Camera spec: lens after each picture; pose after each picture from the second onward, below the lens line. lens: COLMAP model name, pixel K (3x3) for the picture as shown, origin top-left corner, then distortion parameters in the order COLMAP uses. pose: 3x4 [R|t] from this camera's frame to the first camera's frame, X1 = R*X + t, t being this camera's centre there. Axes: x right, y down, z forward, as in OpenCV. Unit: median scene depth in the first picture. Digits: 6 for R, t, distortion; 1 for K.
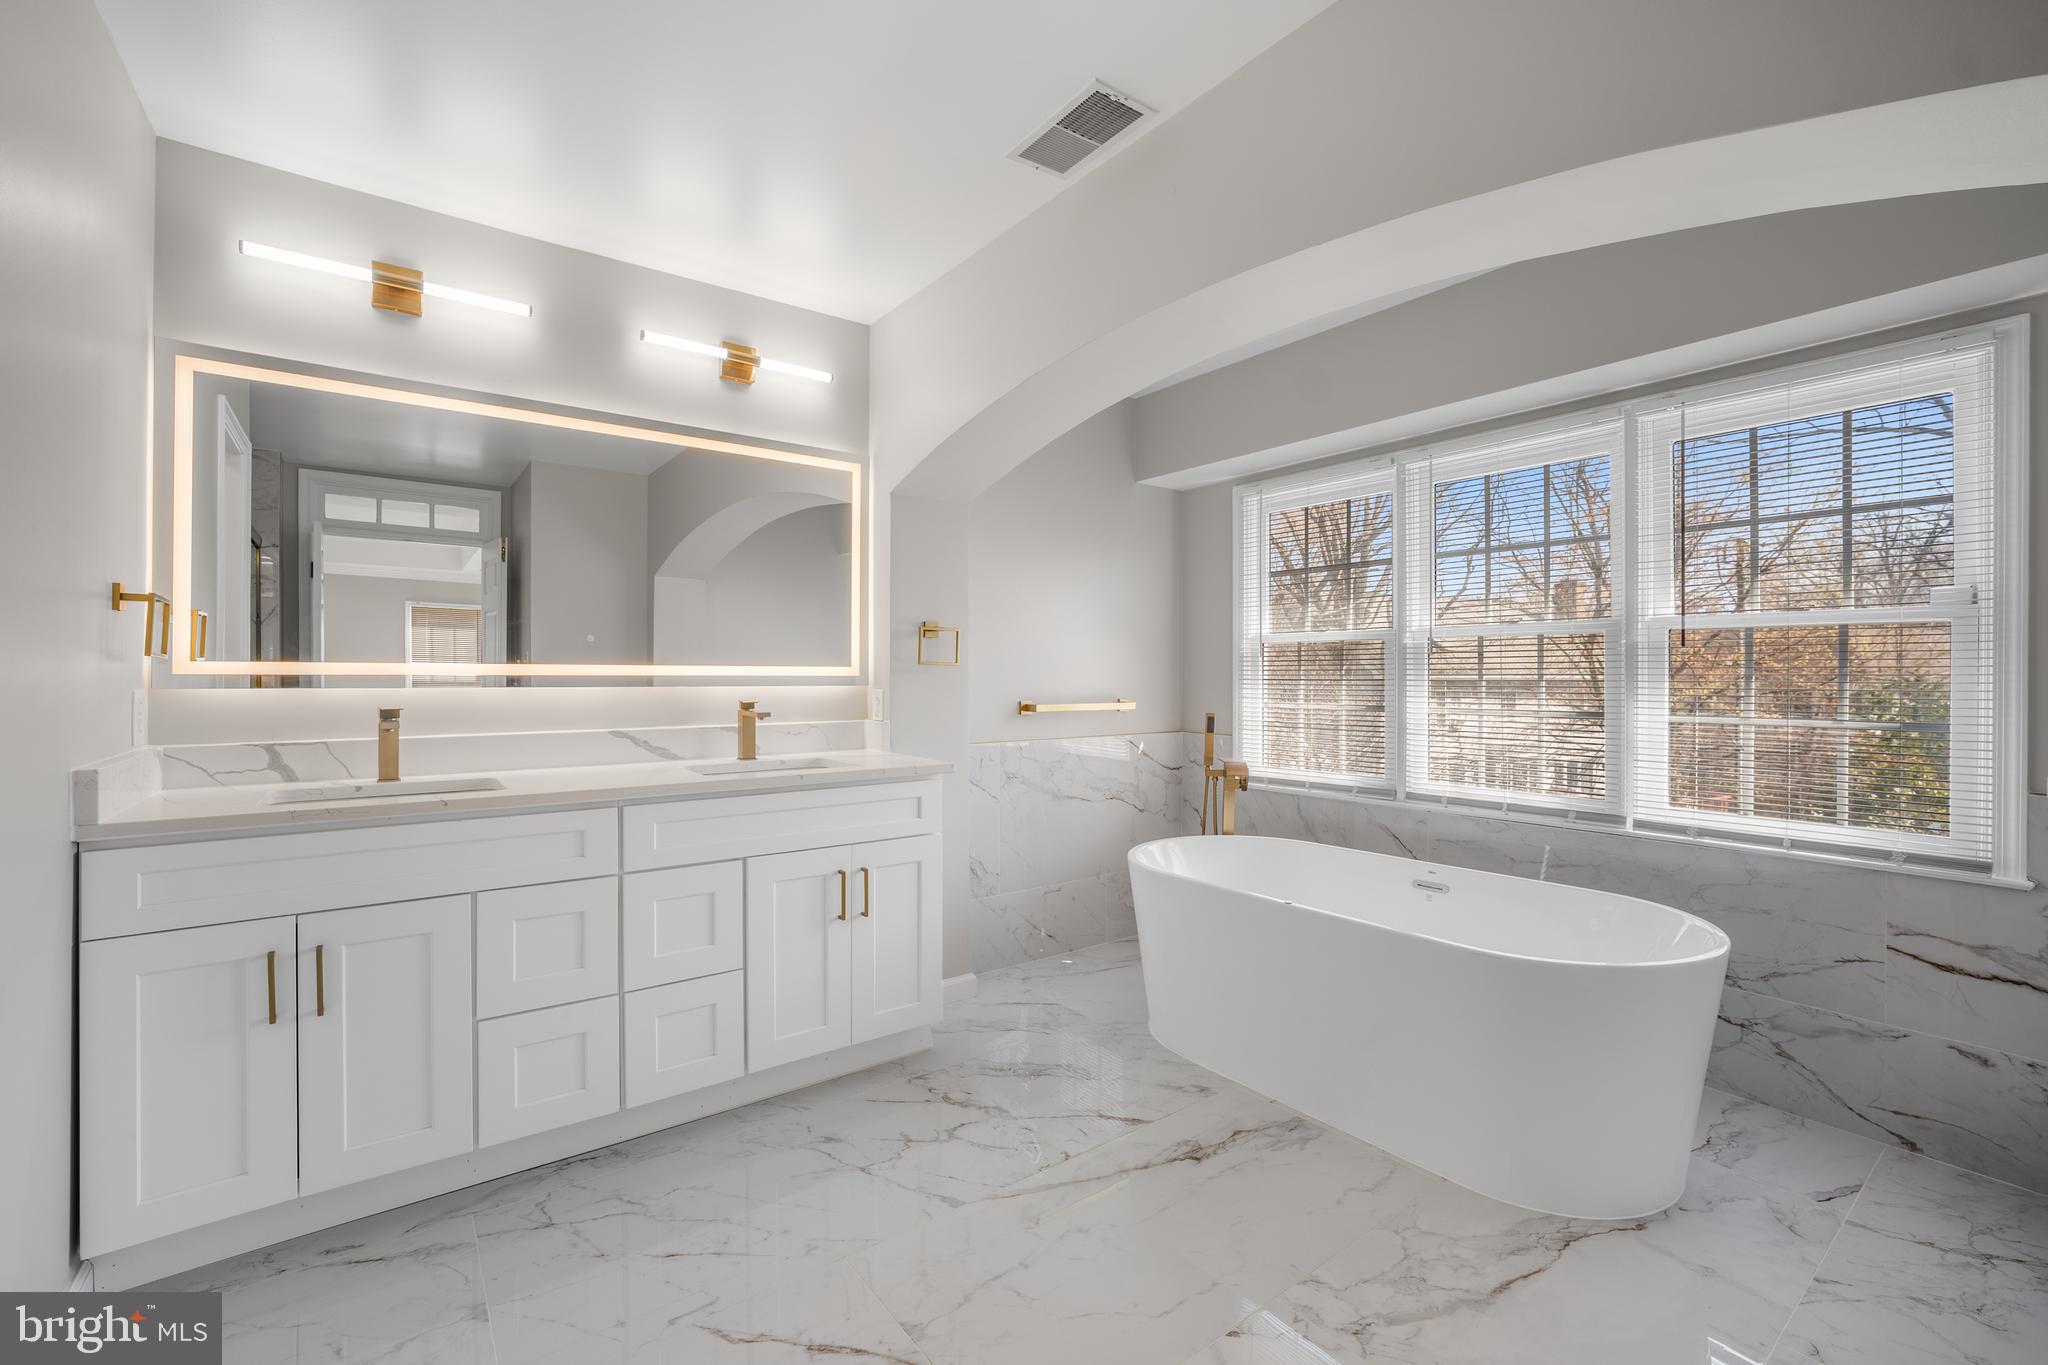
lens RADIAL K [[865.5, 0, 1030.0], [0, 865.5, 682.1], [0, 0, 1]] dist [-0.037947, 0.013144]
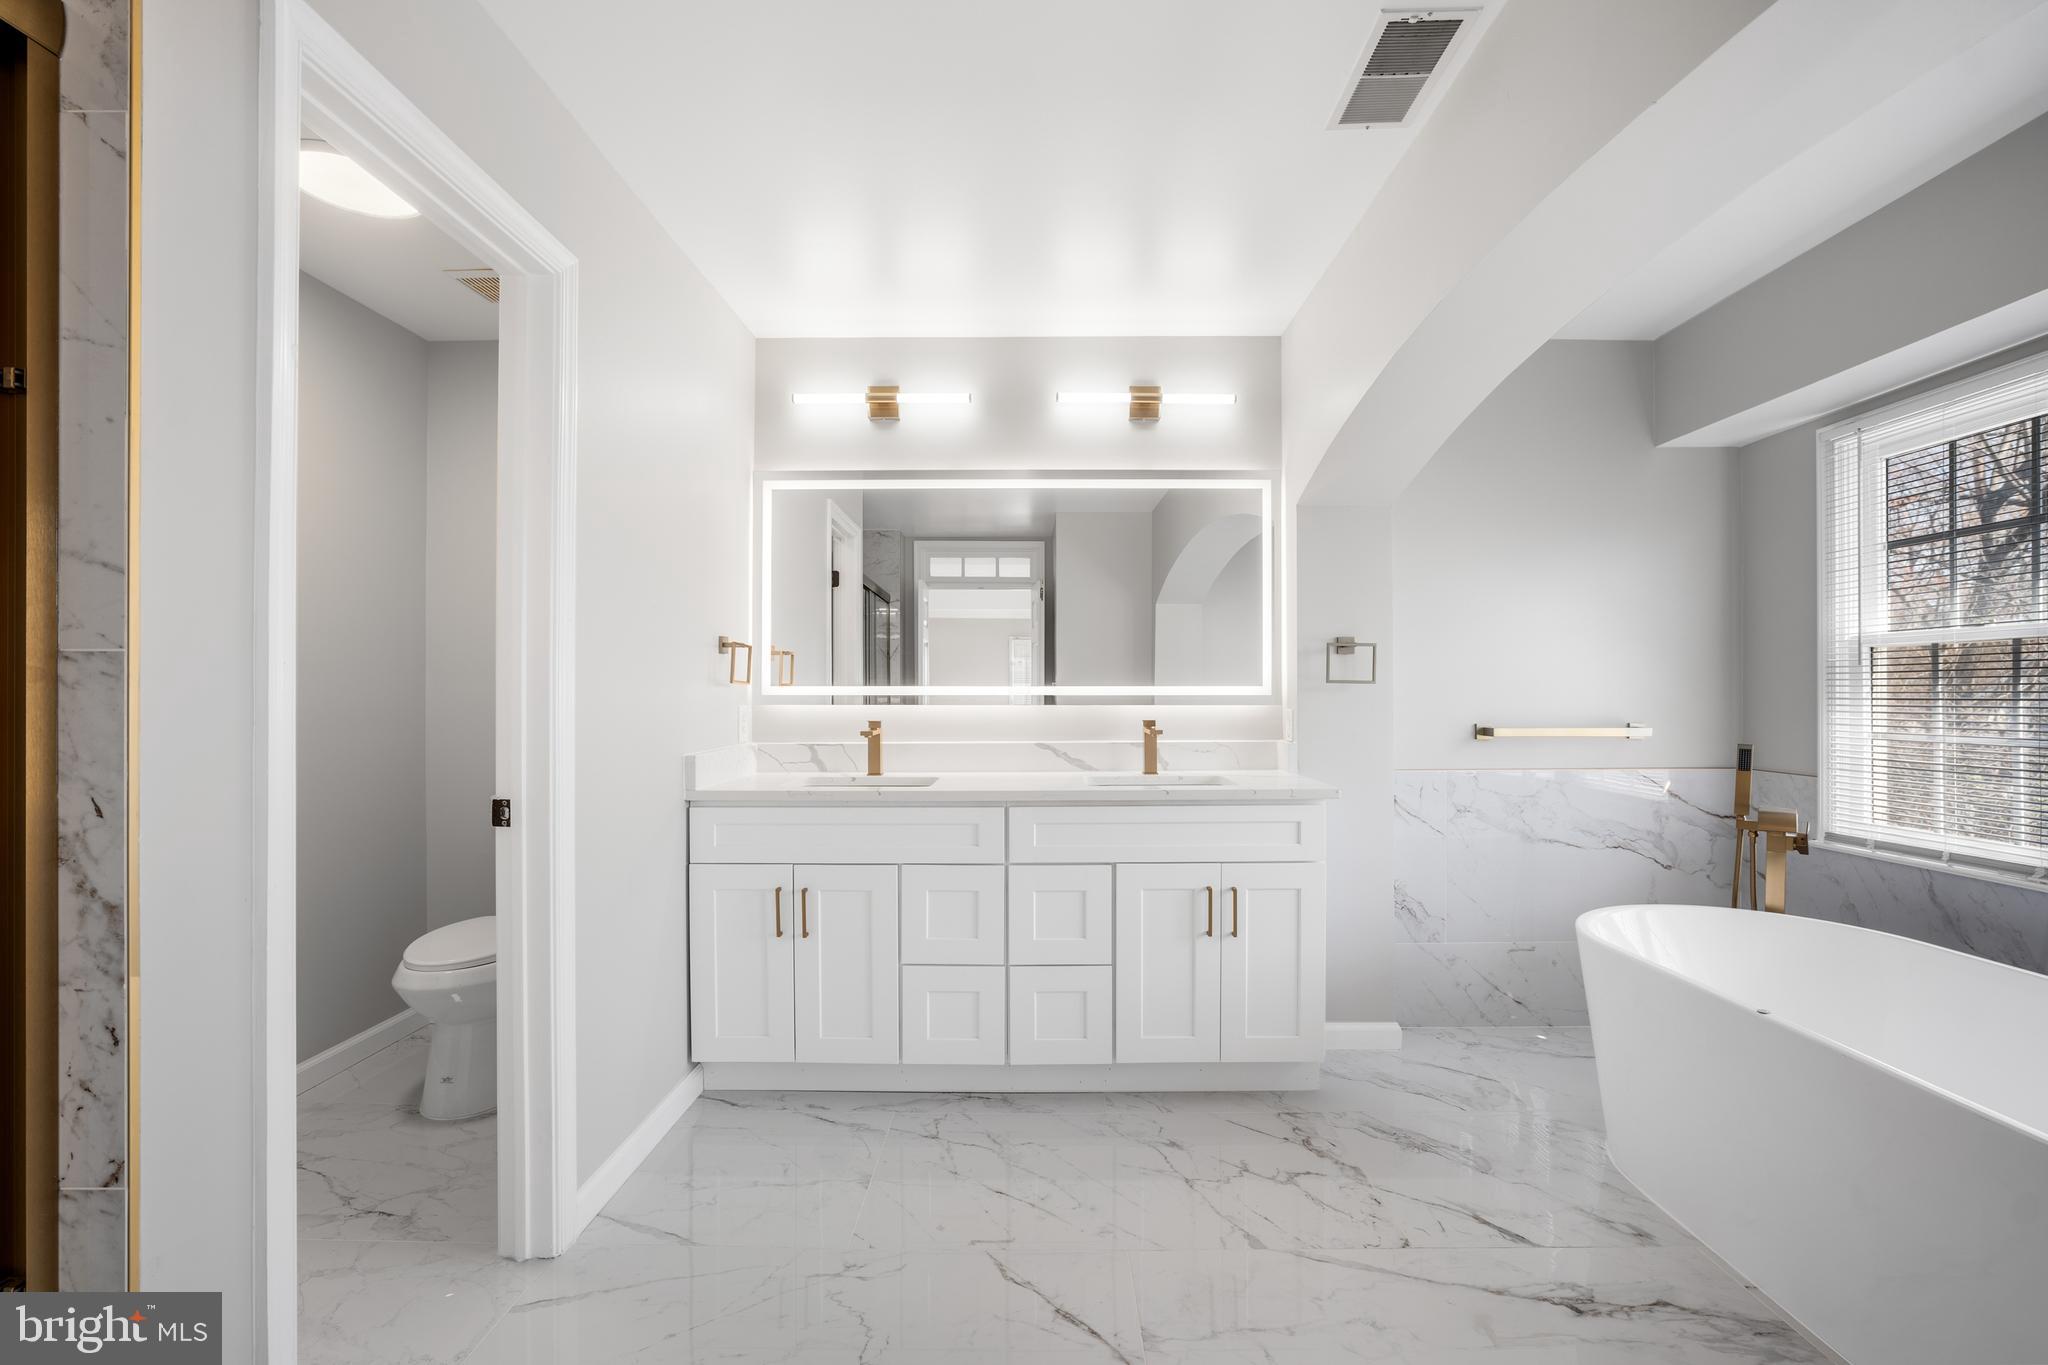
lens RADIAL K [[867.0, 0, 1028.4], [0, 867.0, 701.9], [0, 0, 1]] dist [-0.046986, 0.019556]
pose [[0.788002, 0.002110, -0.615669, 0.211468], [-0.001743, 0.999998, 0.001197, -0.000092], [0.615670, 0.000130, 0.788004, 0.063052]]
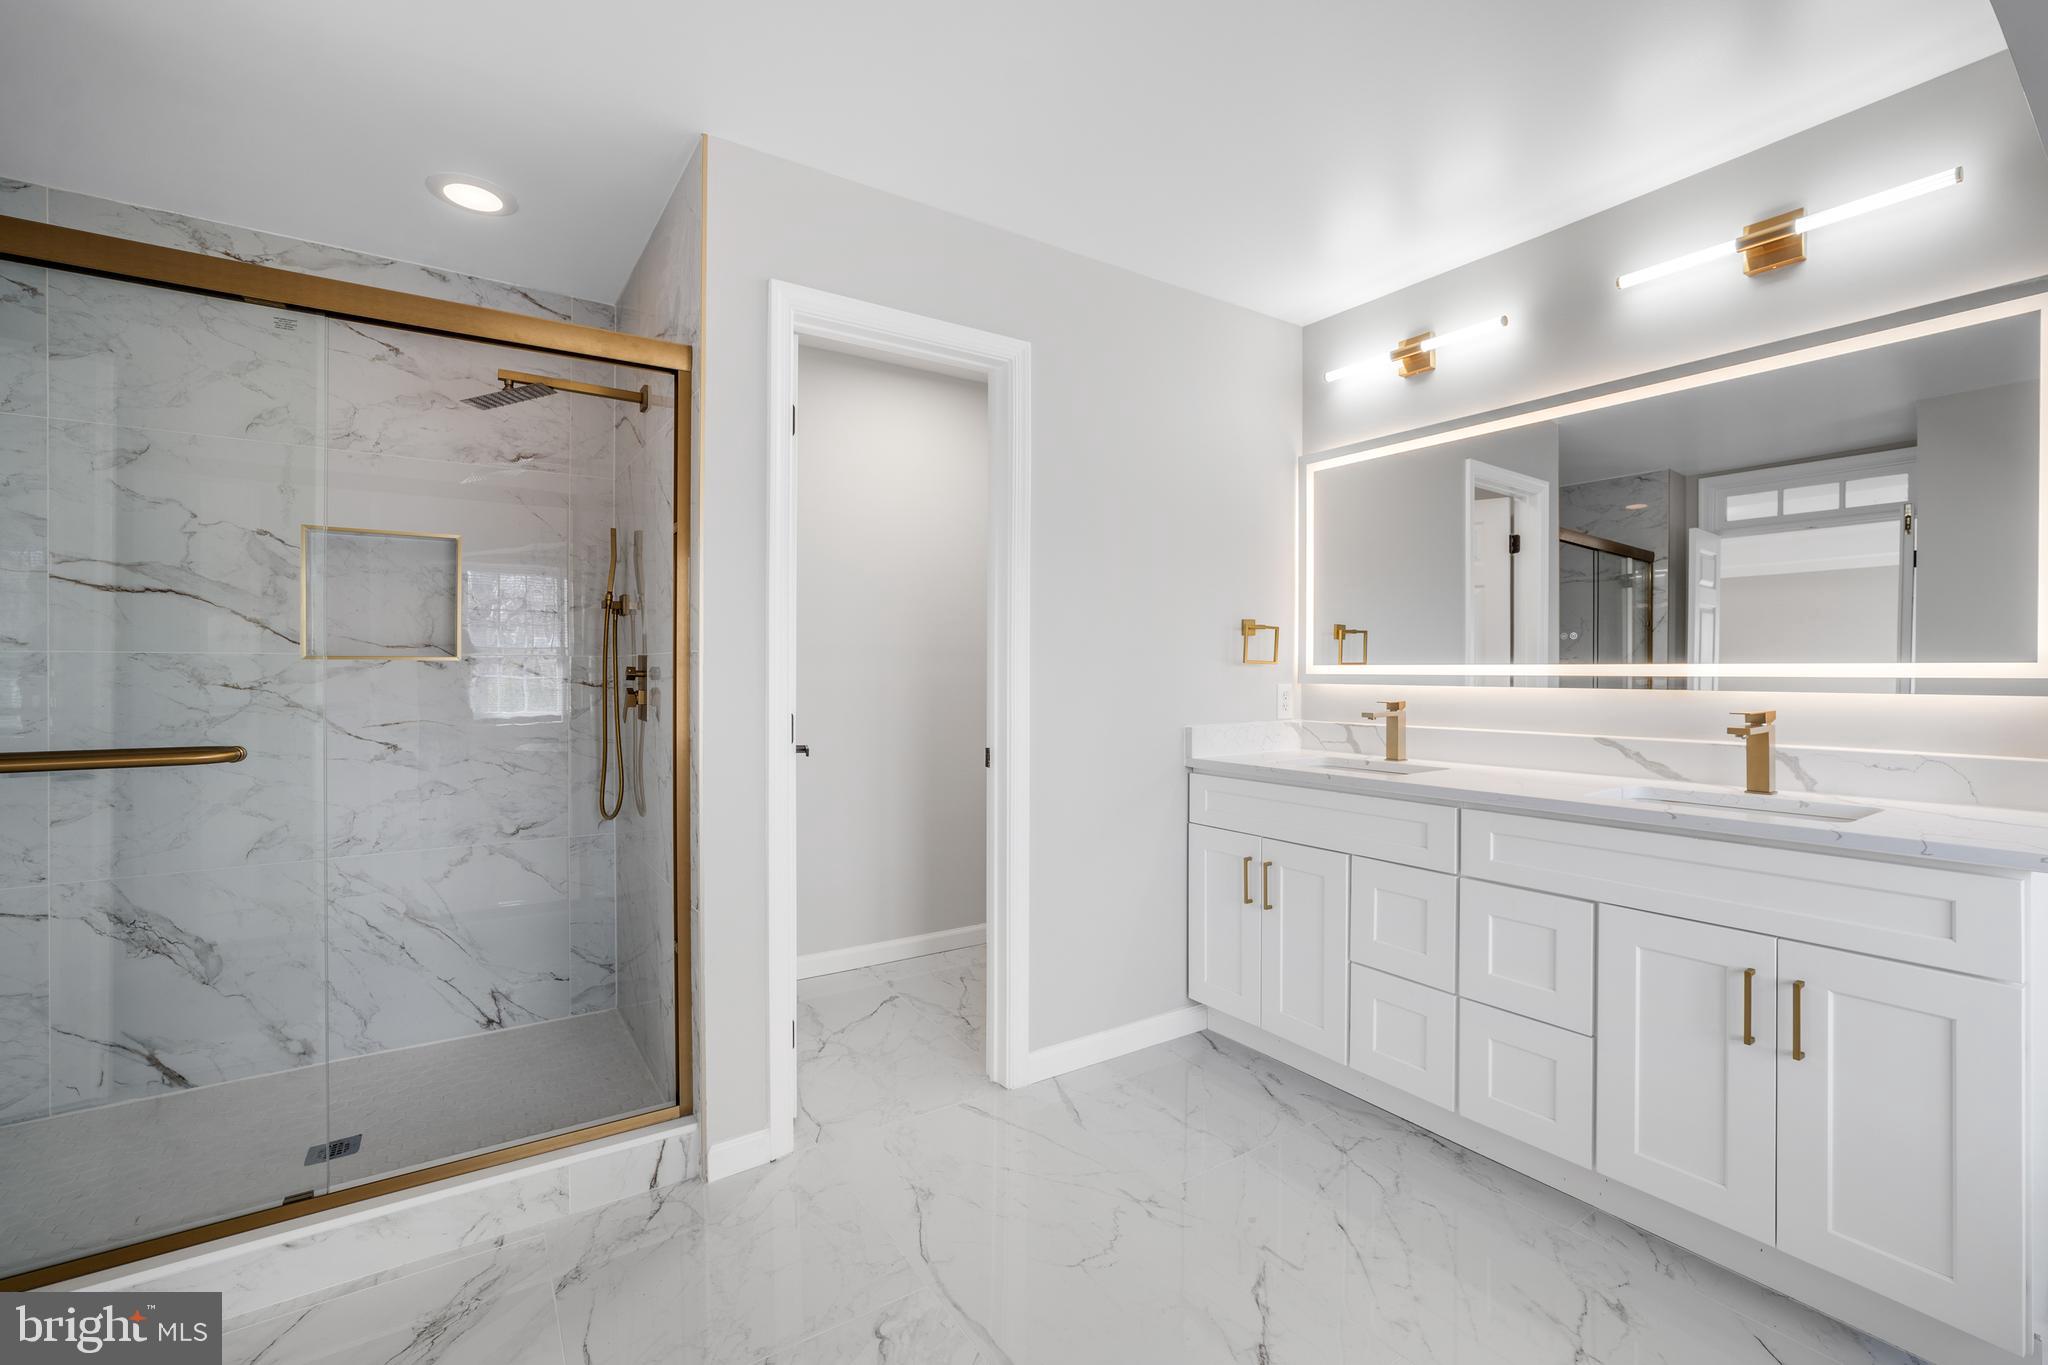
lens RADIAL K [[865.5, 0, 1030.0], [0, 865.5, 682.1], [0, 0, 1]] dist [-0.037947, 0.013144]
pose [[-0.063480, 0.007837, -0.997952, 0.414255], [-0.011428, 0.999898, 0.008579, -0.002052], [0.997918, 0.011949, -0.063384, 0.431576]]
